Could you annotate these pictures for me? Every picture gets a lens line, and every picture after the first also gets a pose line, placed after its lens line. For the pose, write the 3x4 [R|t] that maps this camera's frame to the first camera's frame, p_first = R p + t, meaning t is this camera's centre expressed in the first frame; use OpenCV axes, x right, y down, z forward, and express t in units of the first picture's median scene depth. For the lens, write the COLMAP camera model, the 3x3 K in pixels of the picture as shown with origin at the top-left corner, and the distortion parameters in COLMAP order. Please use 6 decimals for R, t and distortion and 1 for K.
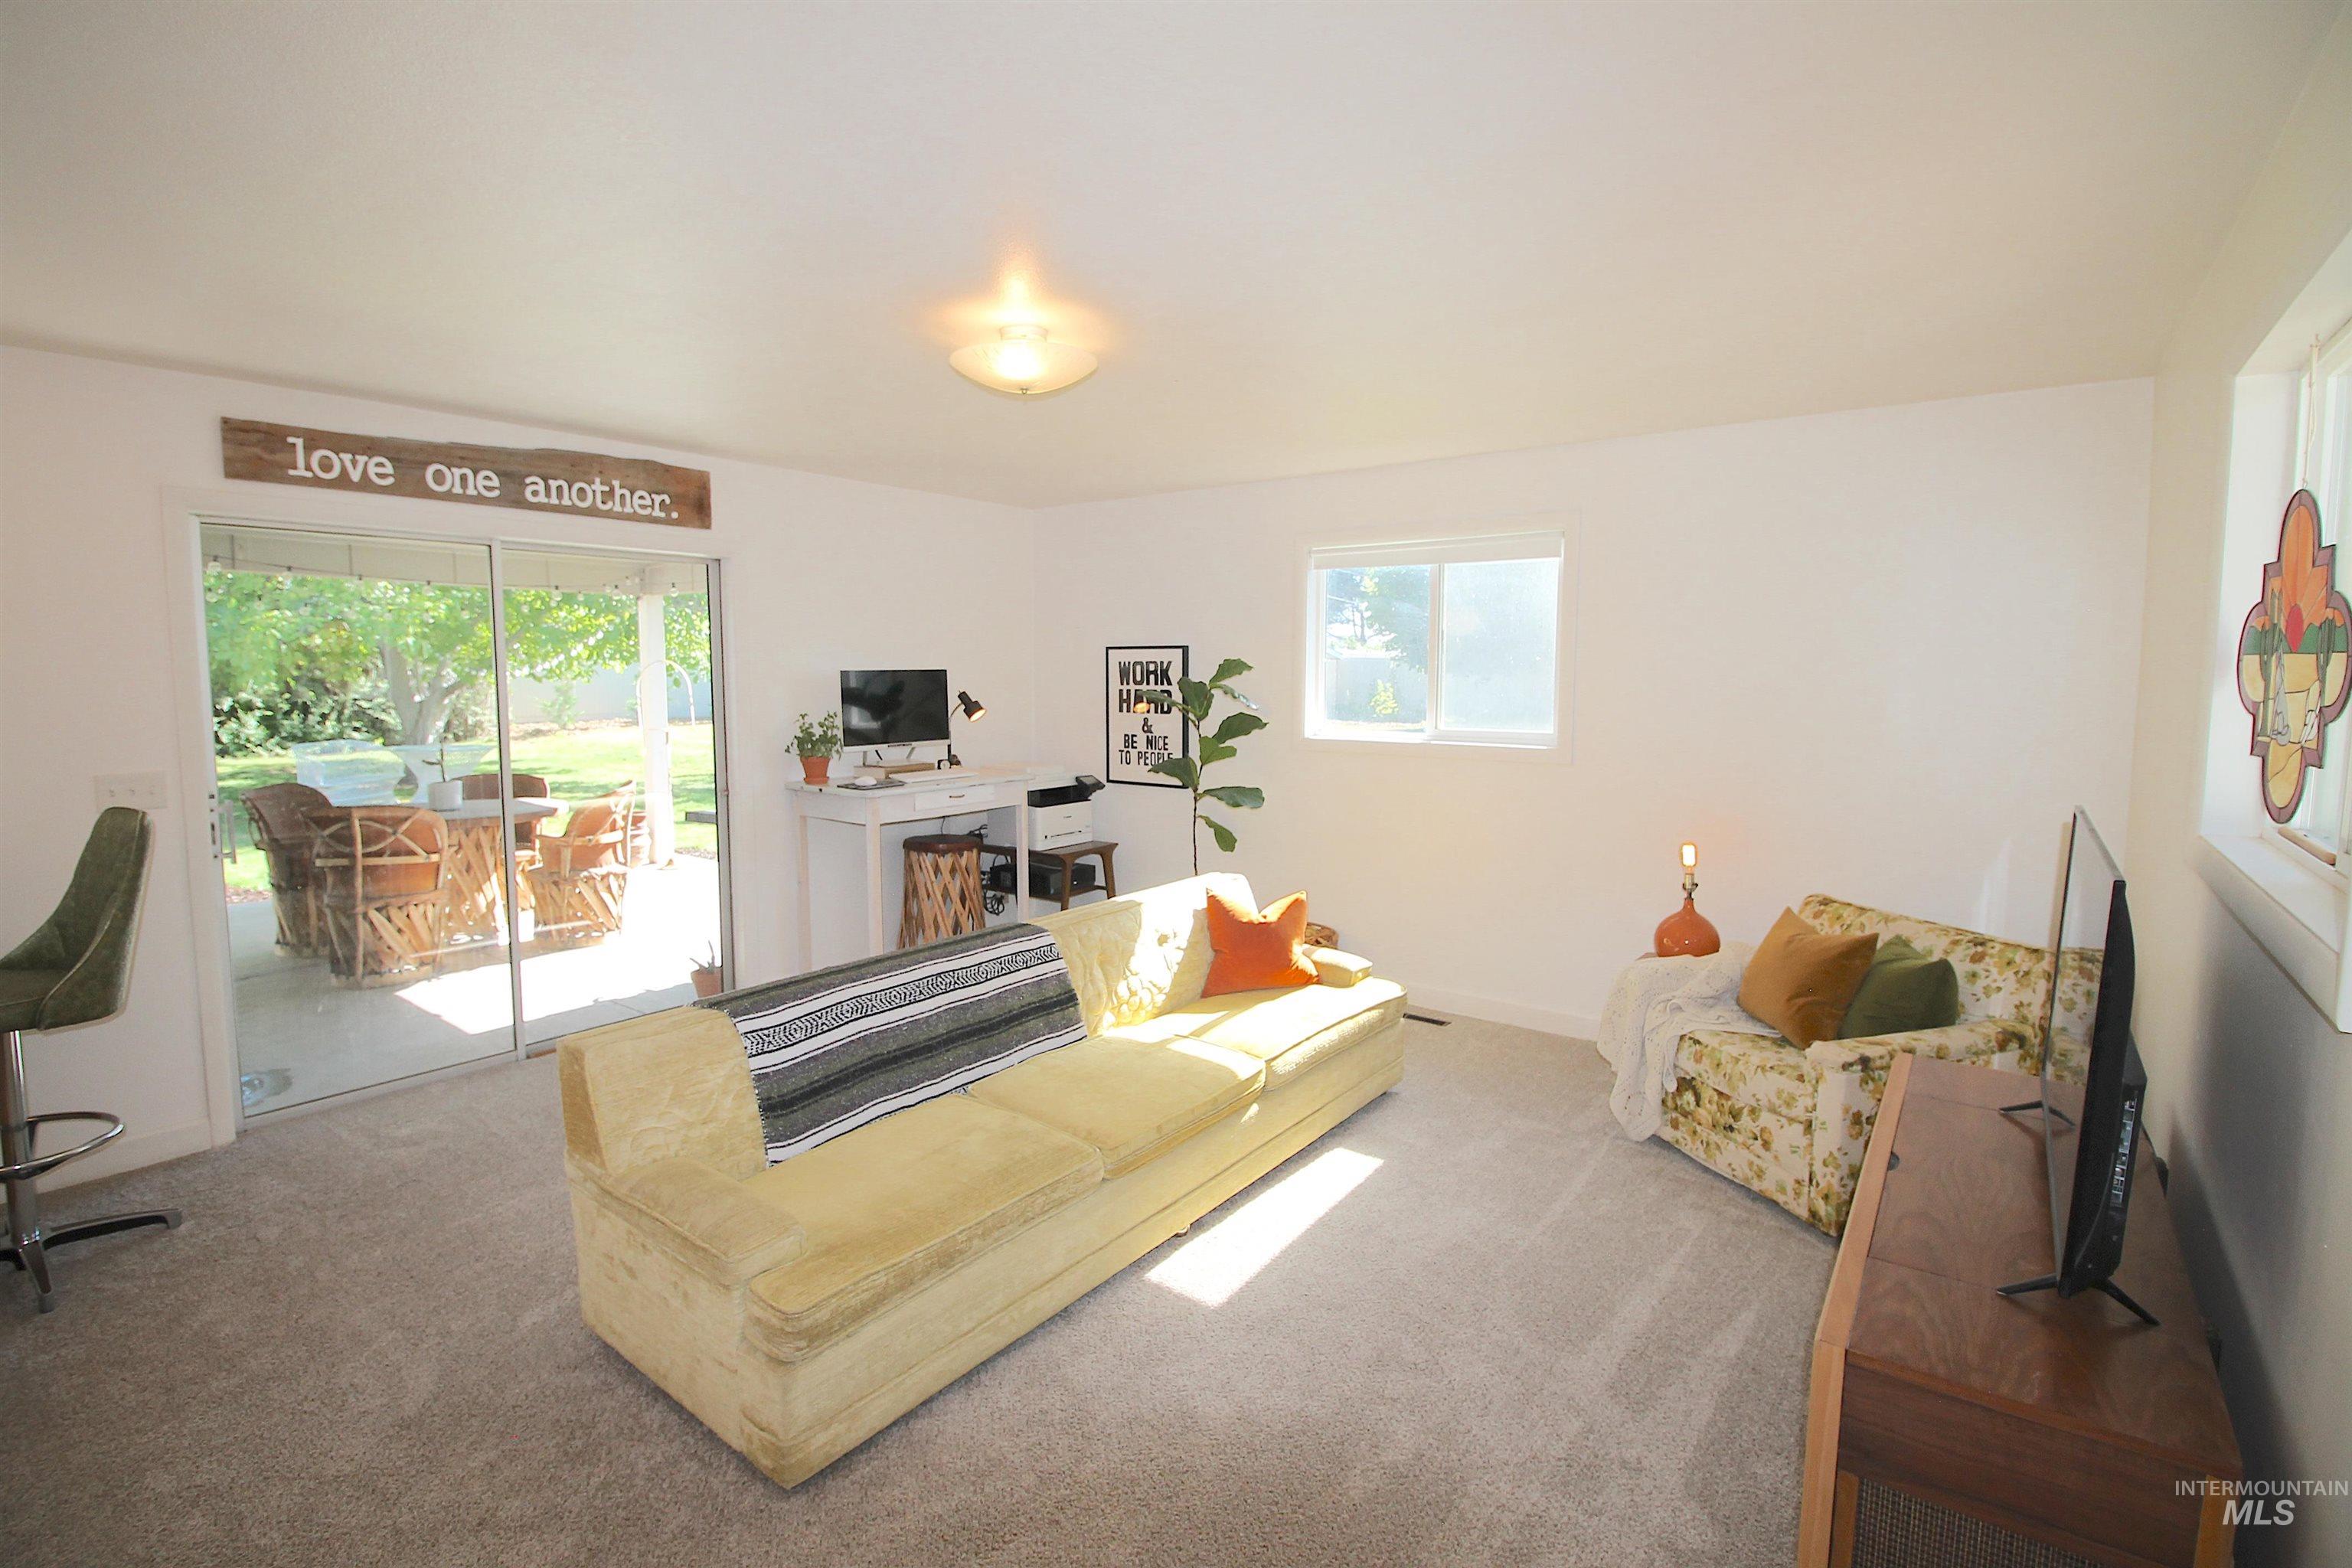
lens RADIAL K [[1095.9, 0, 1249.1], [0, 1095.9, 762.4], [0, 0, 1]] dist [-0.014066, -0.005817]
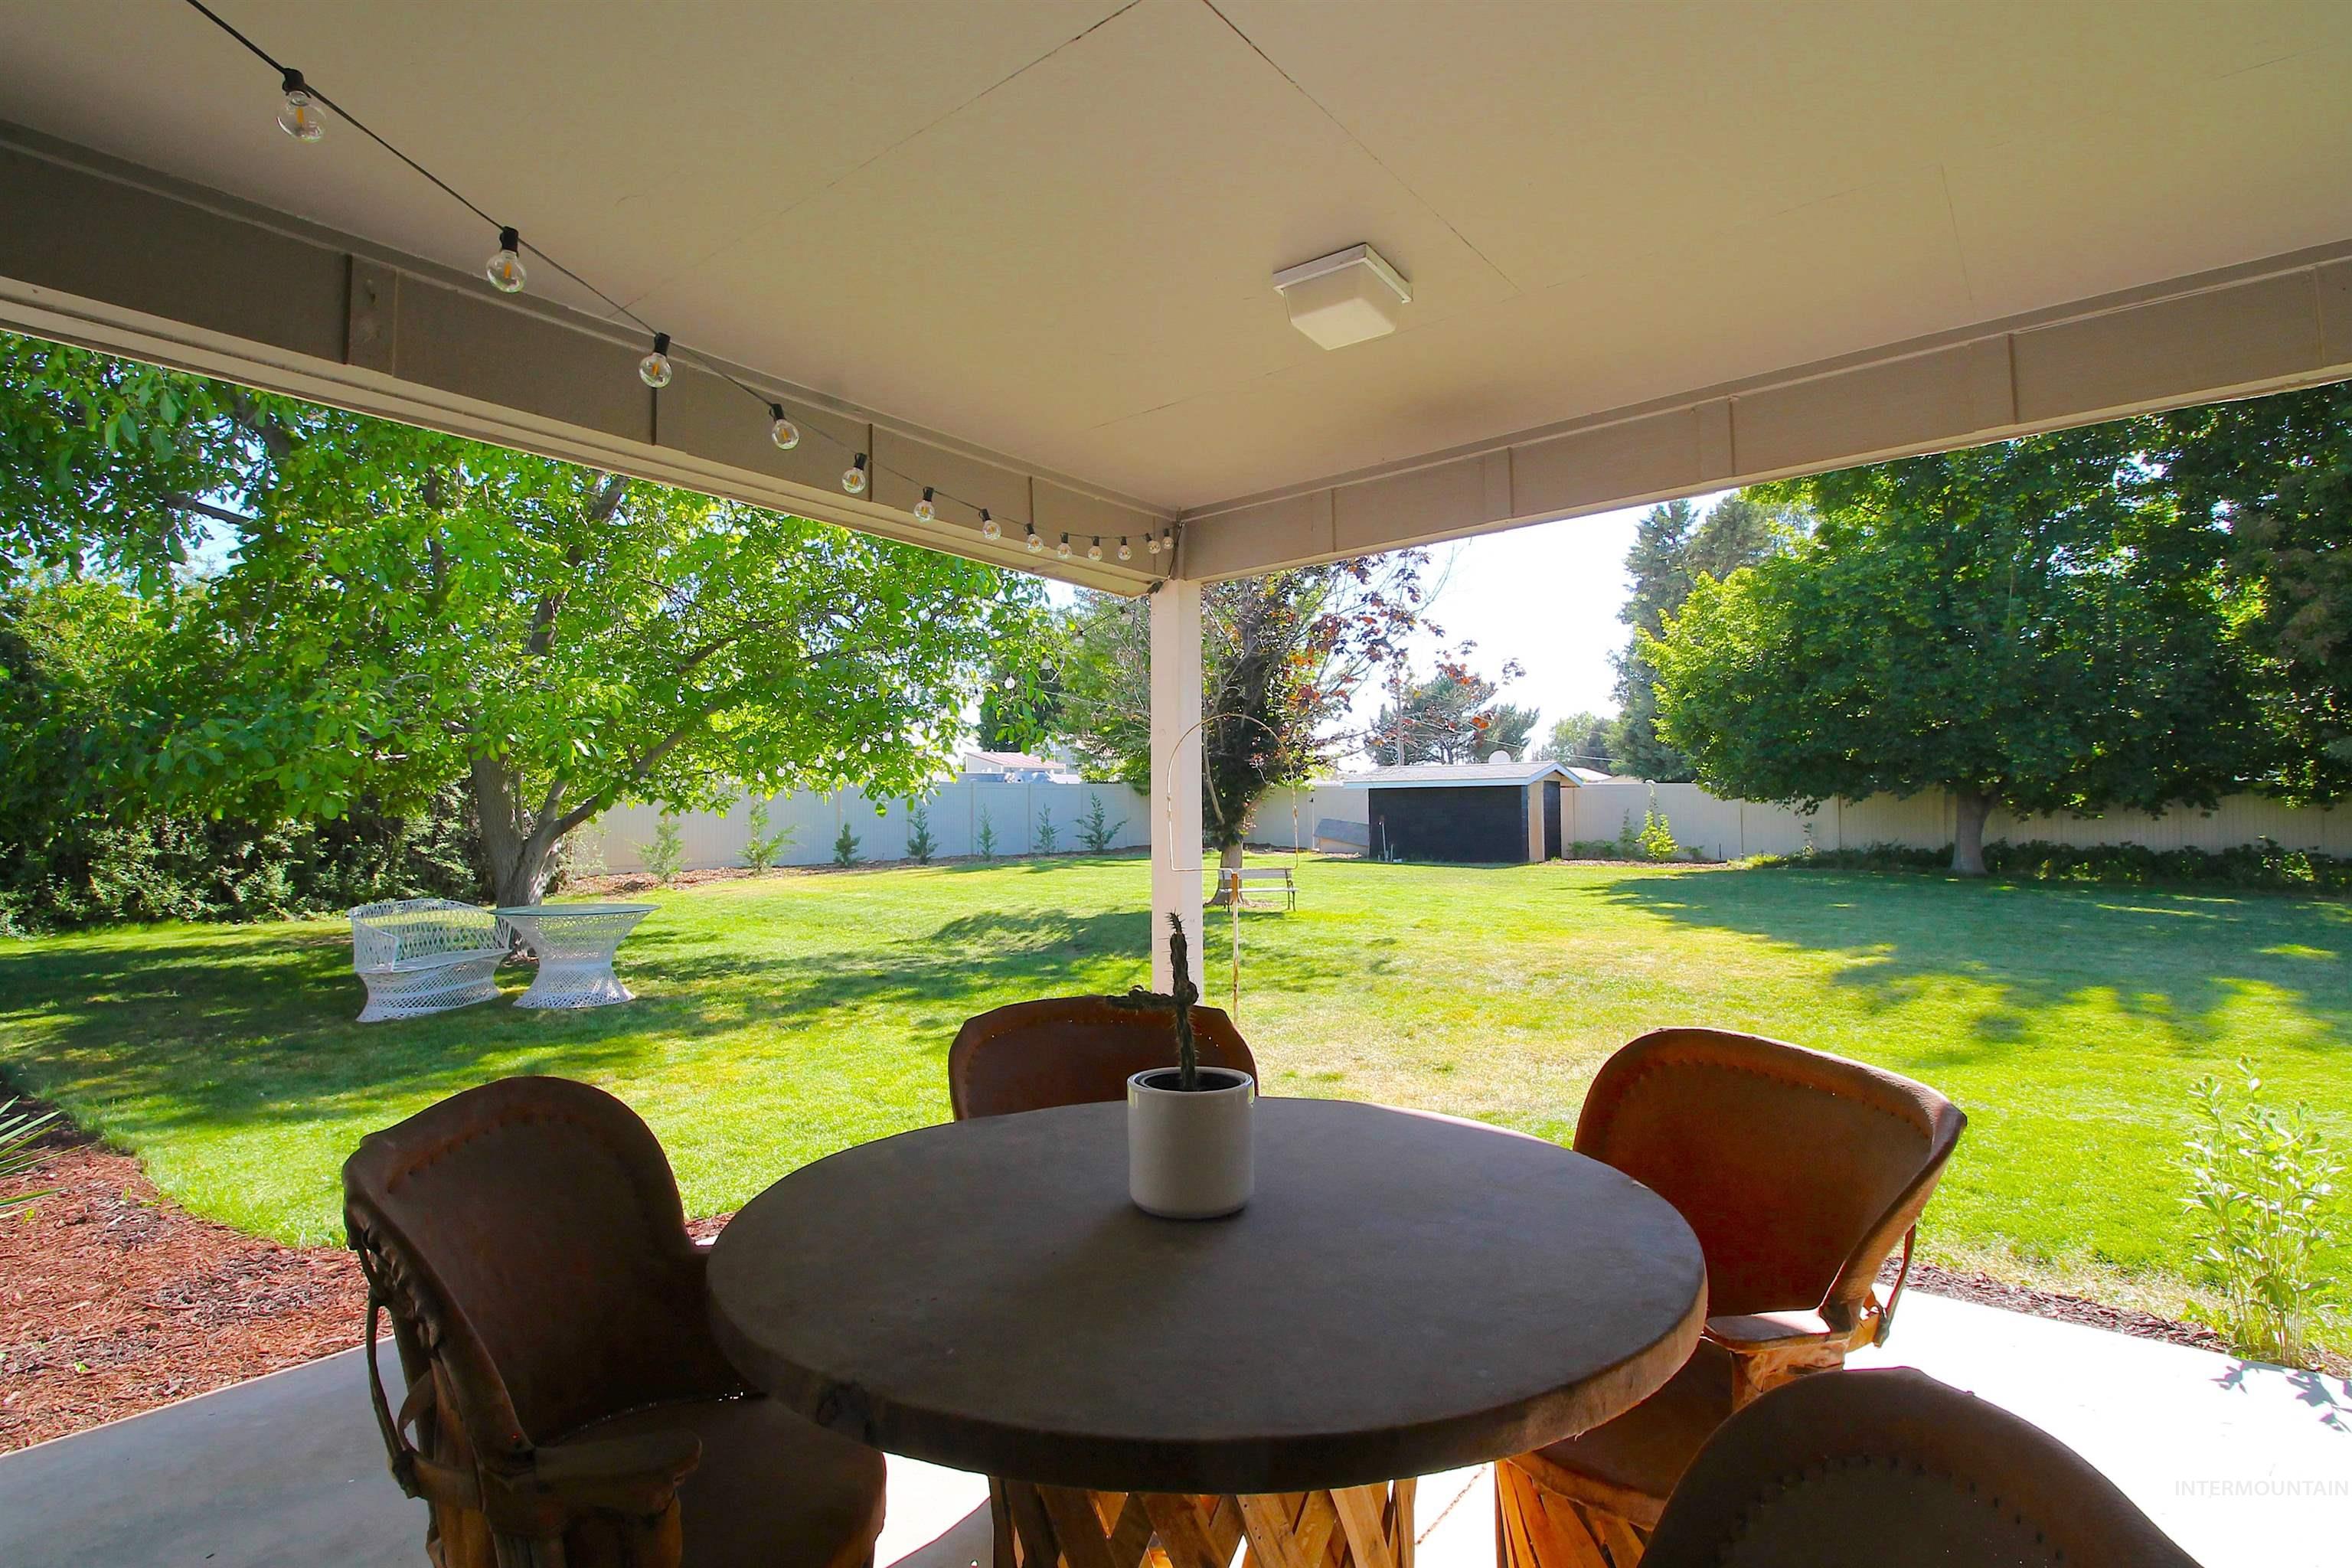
lens RADIAL K [[1095.9, 0, 1169.2], [0, 1095.9, 781.2], [0, 0, 1]] dist [-0.014066, -0.005817]
pose [[0.998104, -0.014146, -0.059895, -0.853432], [0.007163, 0.993312, -0.115237, -0.035084], [0.061125, 0.114590, 0.991531, 0.931923]]
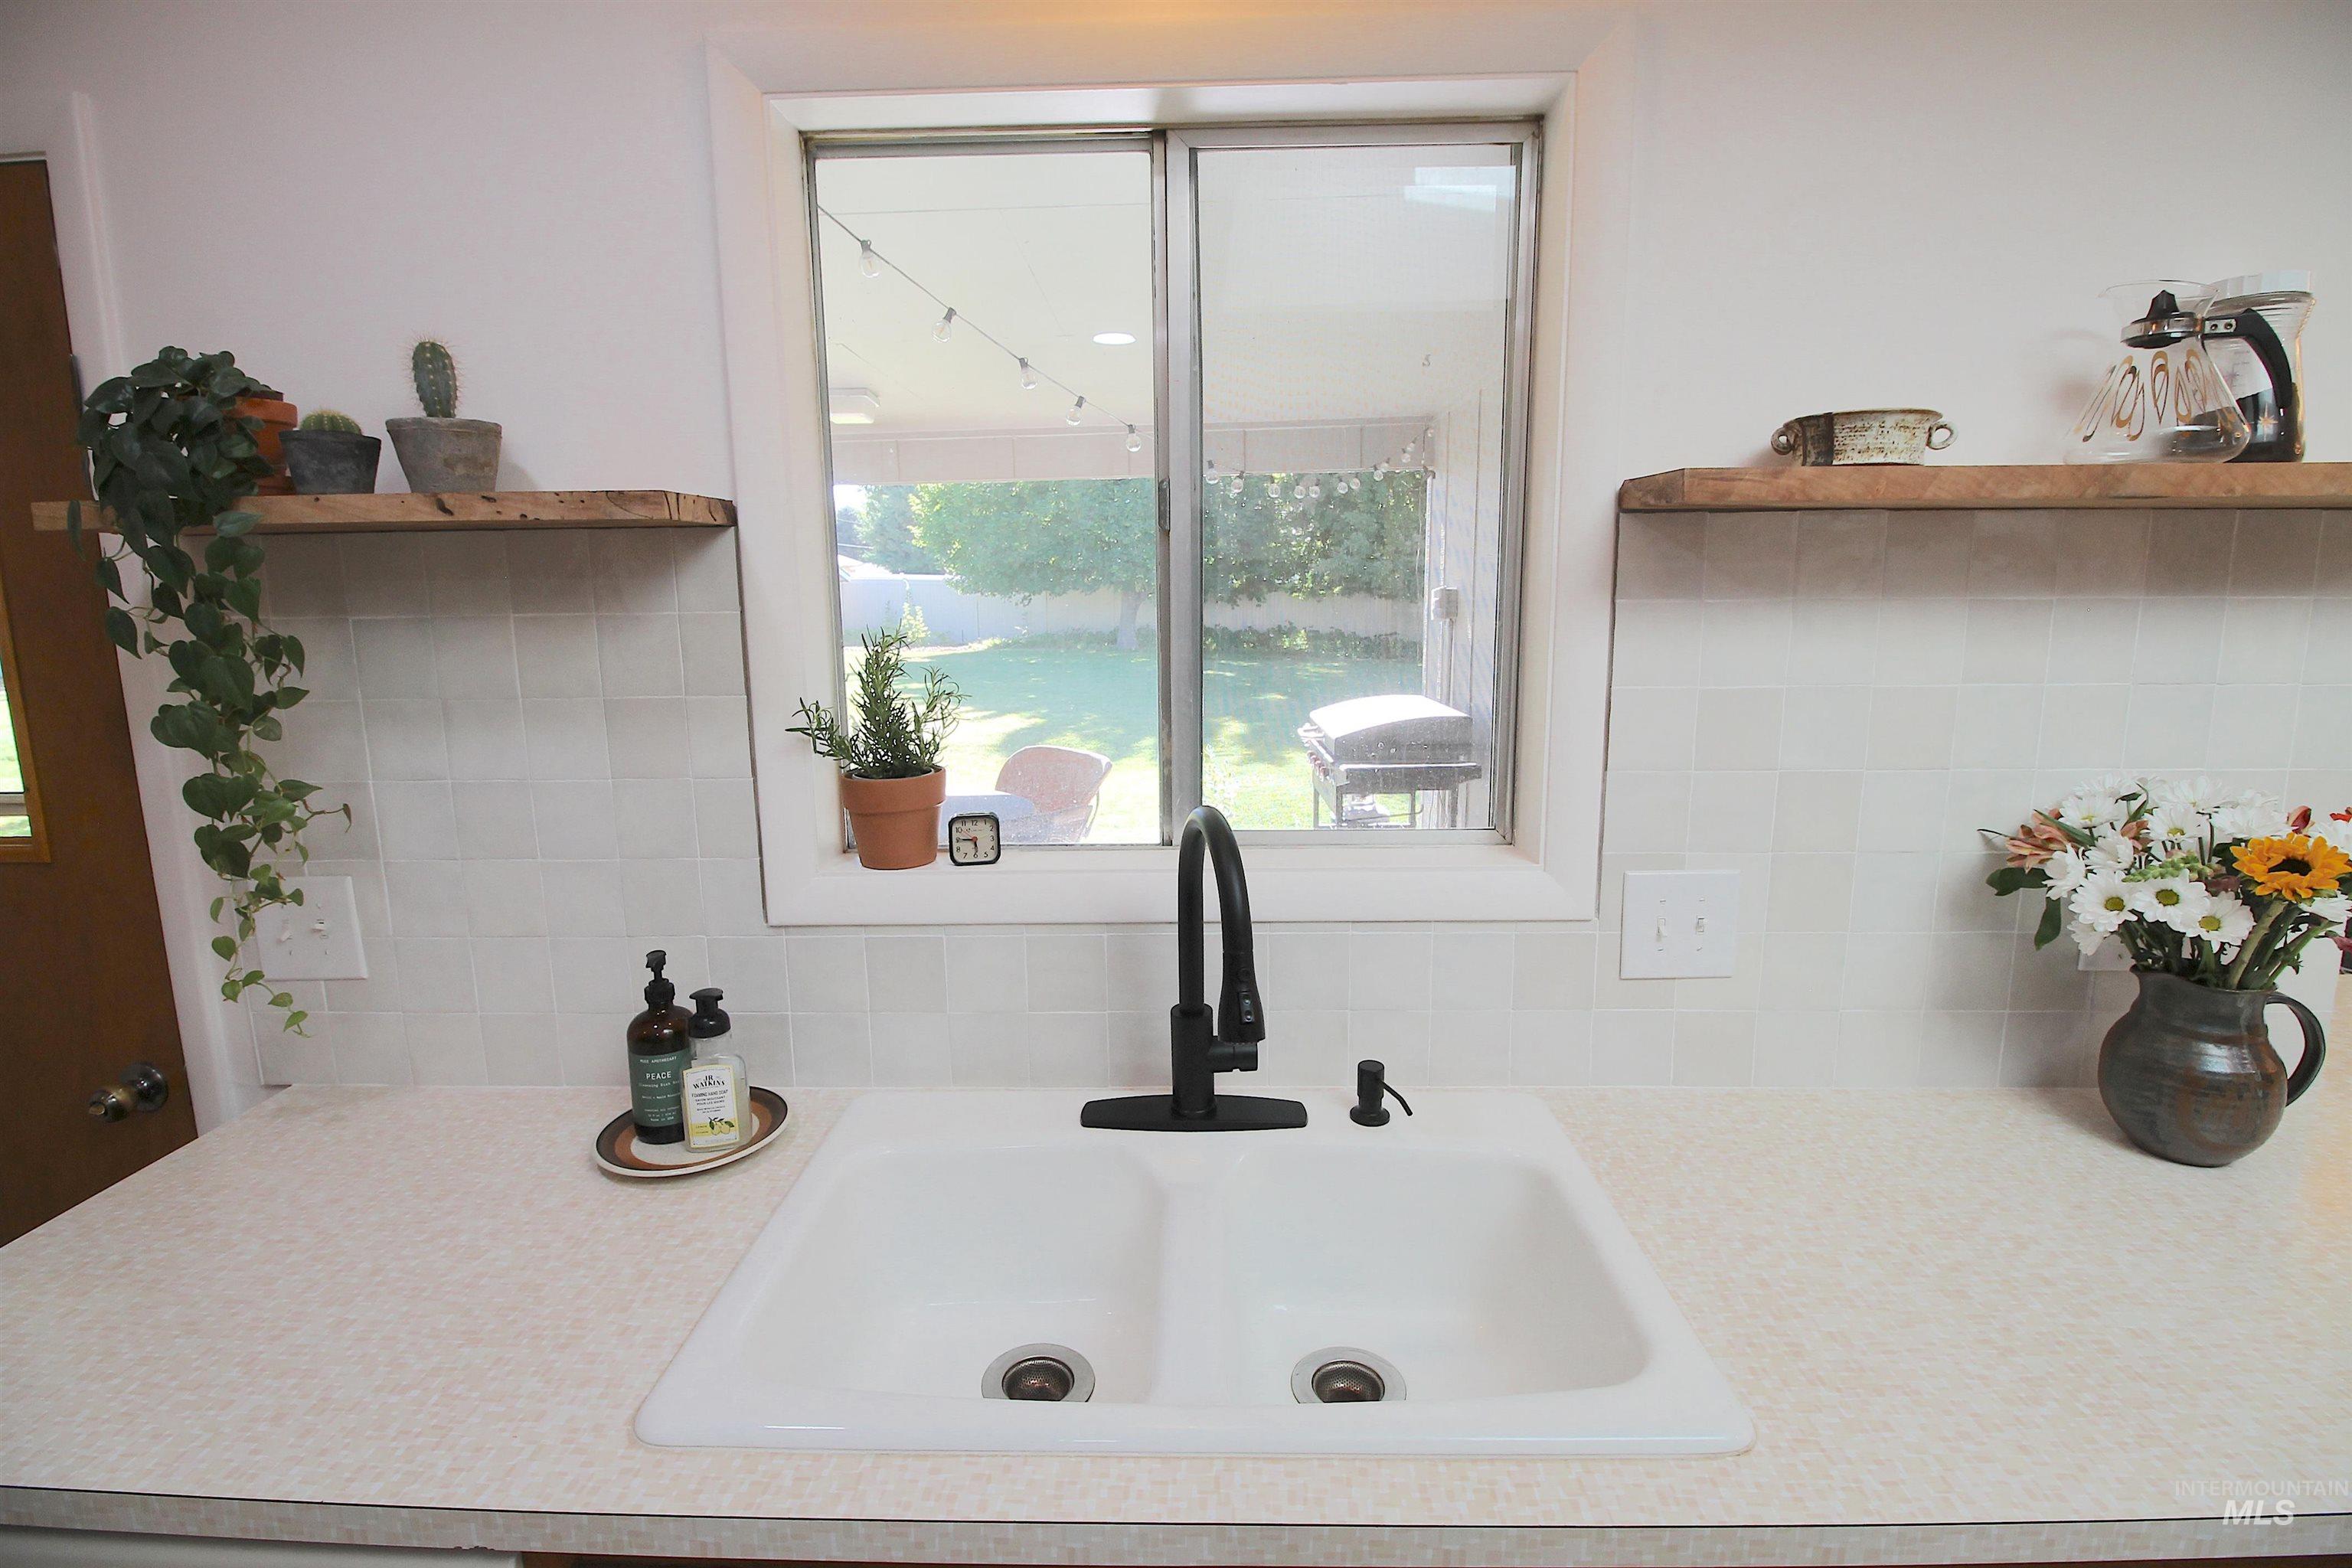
lens RADIAL K [[1095.9, 0, 1168.6], [0, 1095.9, 770.8], [0, 0, 1]] dist [-0.014066, -0.005817]
pose [[0.824037, -0.107028, 0.556335, -1.117017], [0.062462, 0.993170, 0.098549, -0.050793], [-0.563082, -0.046459, 0.825094, 0.447044]]
